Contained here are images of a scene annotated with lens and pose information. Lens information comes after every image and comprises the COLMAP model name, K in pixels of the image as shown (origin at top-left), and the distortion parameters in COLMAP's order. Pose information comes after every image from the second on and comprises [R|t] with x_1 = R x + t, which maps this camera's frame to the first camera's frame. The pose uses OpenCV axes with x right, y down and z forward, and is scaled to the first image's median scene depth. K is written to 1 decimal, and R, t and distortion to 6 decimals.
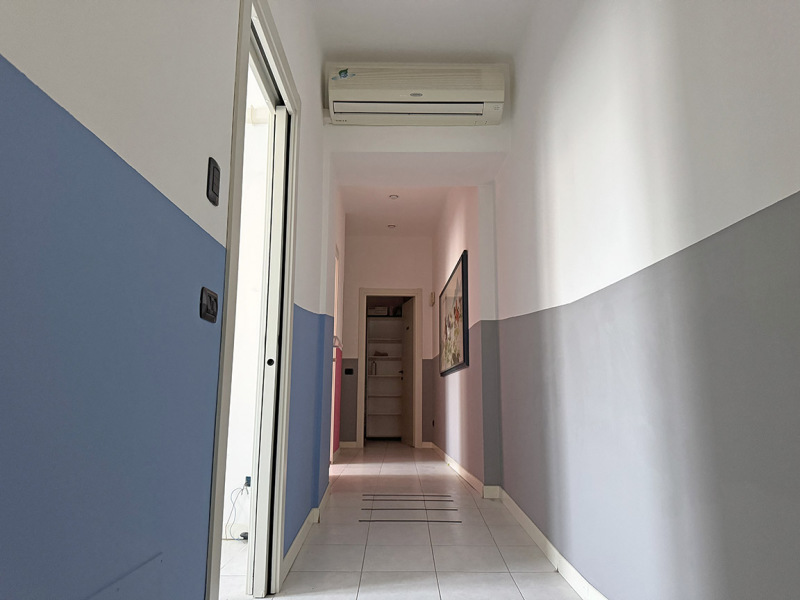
lens RADIAL K [[568.7, 0, 400.0], [0, 568.7, 300.0], [0, 0, 1]] dist [0.055030, -0.062756]
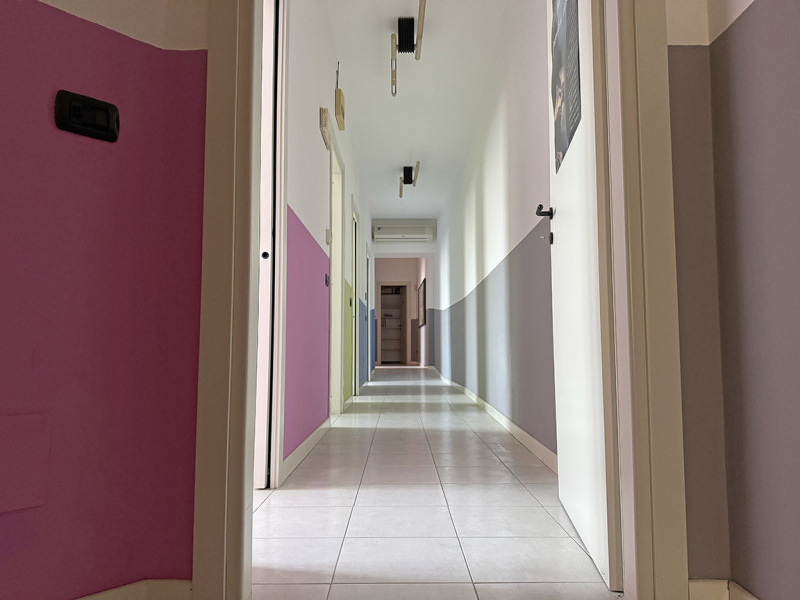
lens RADIAL K [[568.7, 0, 400.0], [0, 568.7, 300.0], [0, 0, 1]] dist [0.055030, -0.062756]
pose [[0.999968, -0.007904, -0.000873, 0.004604], [0.007950, 0.996269, 0.085934, -0.122840], [0.000190, -0.085938, 0.996300, -0.887040]]
